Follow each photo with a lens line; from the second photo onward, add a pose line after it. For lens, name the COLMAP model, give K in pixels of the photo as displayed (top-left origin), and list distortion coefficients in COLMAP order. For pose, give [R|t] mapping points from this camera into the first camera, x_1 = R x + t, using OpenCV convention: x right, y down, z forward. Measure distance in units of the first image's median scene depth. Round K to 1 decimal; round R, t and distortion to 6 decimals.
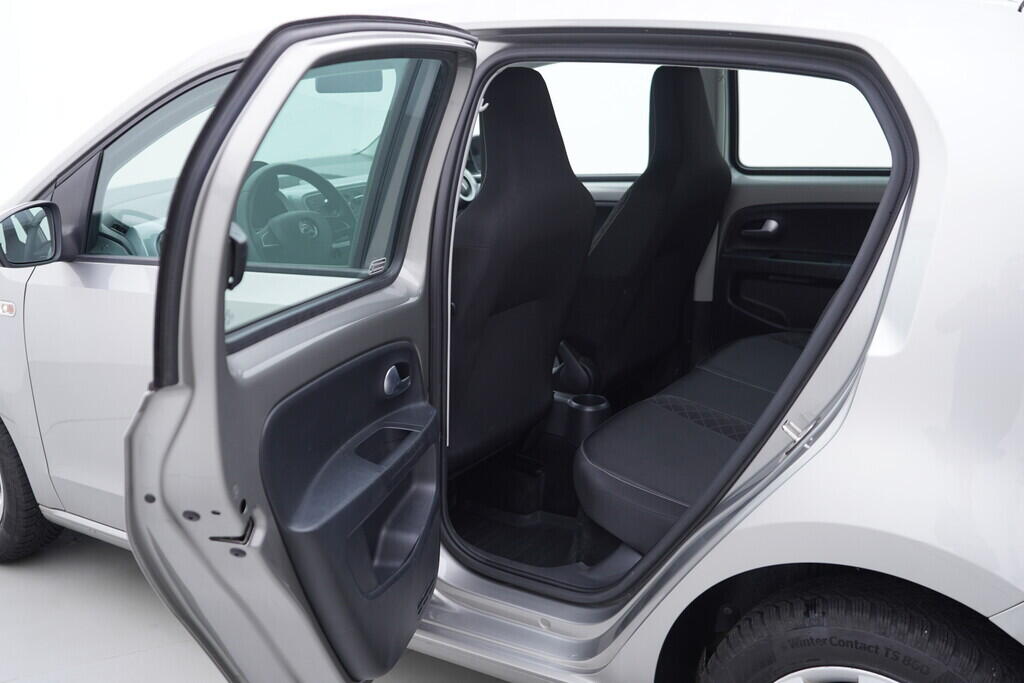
lens RADIAL K [[1038.1, 0, 511.9], [0, 1038.1, 341.5], [0, 0, 1]] dist [0.004889, 0.000000]
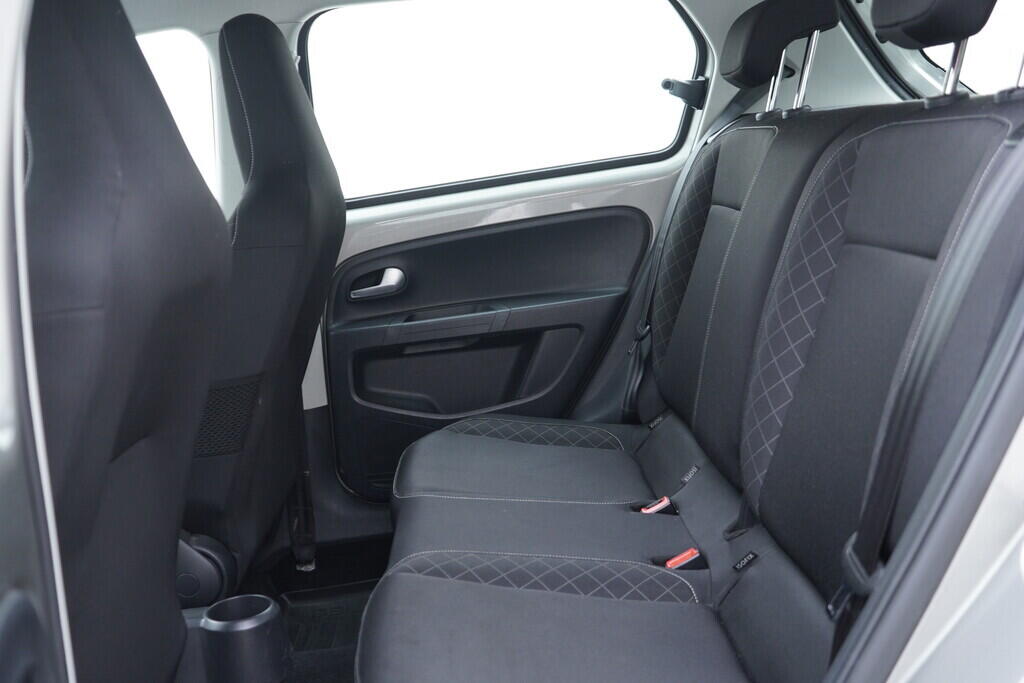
lens RADIAL K [[1038.1, 0, 512.7], [0, 1038.1, 341.3], [0, 0, 1]] dist [0.004889, 0.000000]
pose [[0.799572, -0.168281, 0.576512, -0.090445], [0.246057, 0.967466, -0.058861, -0.010398], [-0.547851, 0.188919, 0.814966, 0.404292]]
